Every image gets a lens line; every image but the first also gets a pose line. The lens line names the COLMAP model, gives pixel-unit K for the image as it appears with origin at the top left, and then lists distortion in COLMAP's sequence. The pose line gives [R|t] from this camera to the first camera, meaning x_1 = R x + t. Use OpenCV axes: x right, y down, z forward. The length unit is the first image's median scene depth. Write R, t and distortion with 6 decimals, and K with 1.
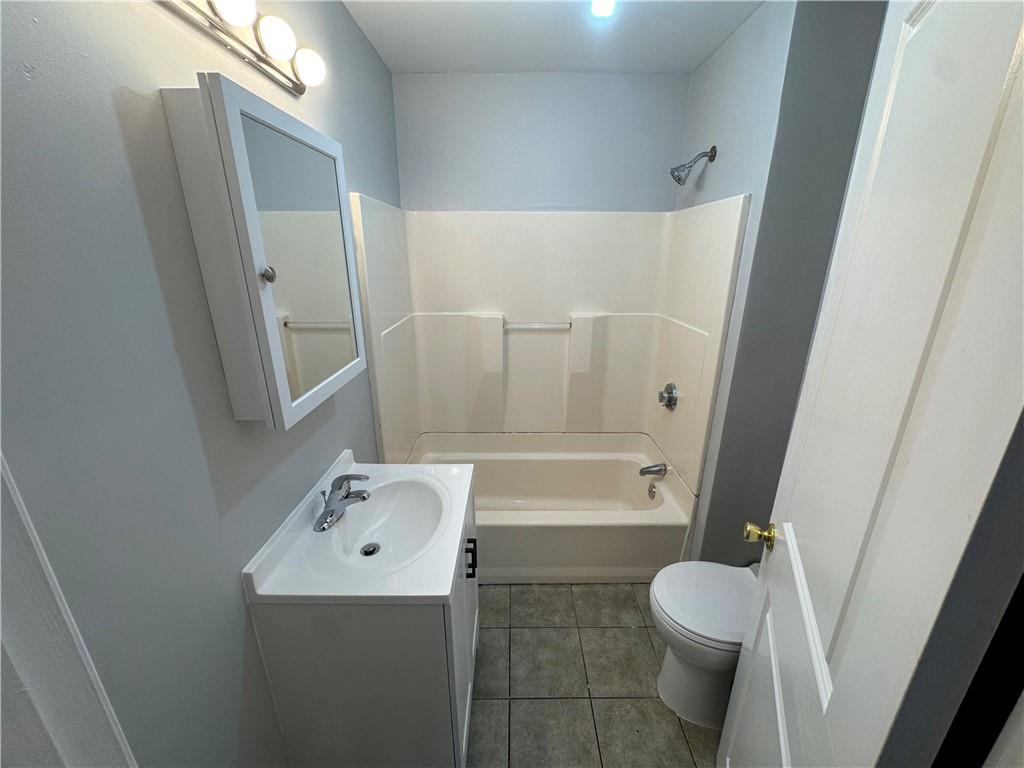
lens RADIAL K [[411.1, 0, 512.0], [0, 411.1, 384.0], [0, 0, 1]] dist [-0.002386, -0.000460]
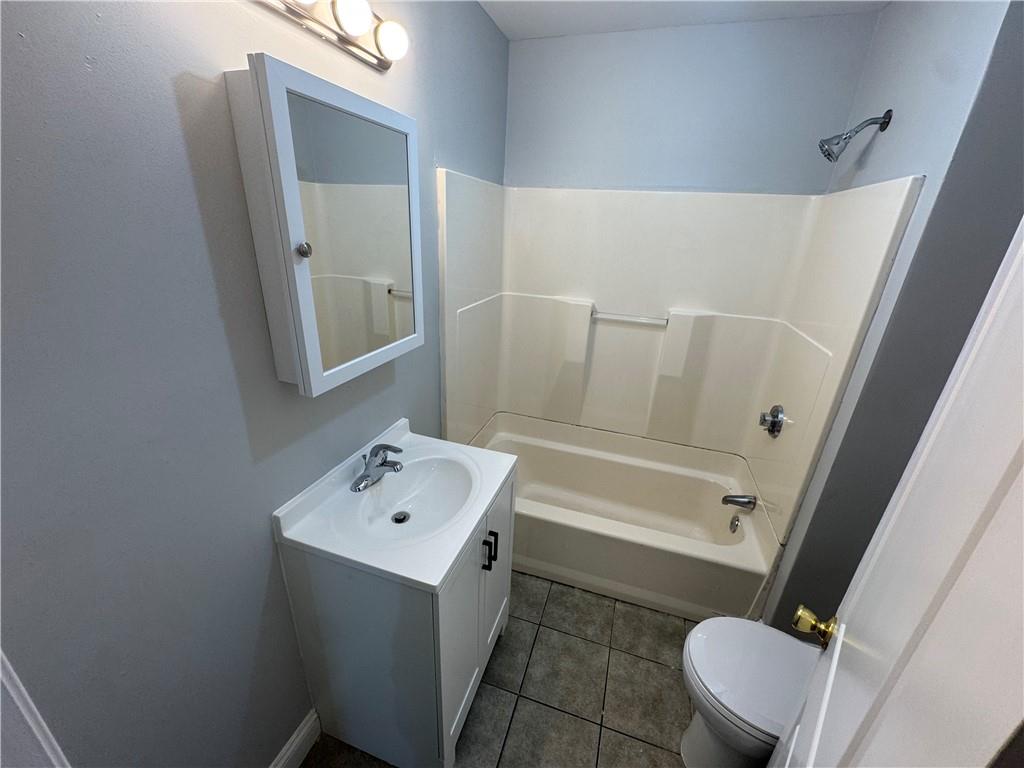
lens RADIAL K [[411.1, 0, 512.0], [0, 411.1, 384.0], [0, 0, 1]] dist [-0.002386, -0.000460]
pose [[0.948858, 0.153218, -0.276031, 0.114560], [-0.138705, 0.987751, 0.071479, -0.034369], [0.283601, -0.029536, 0.958487, 0.059209]]
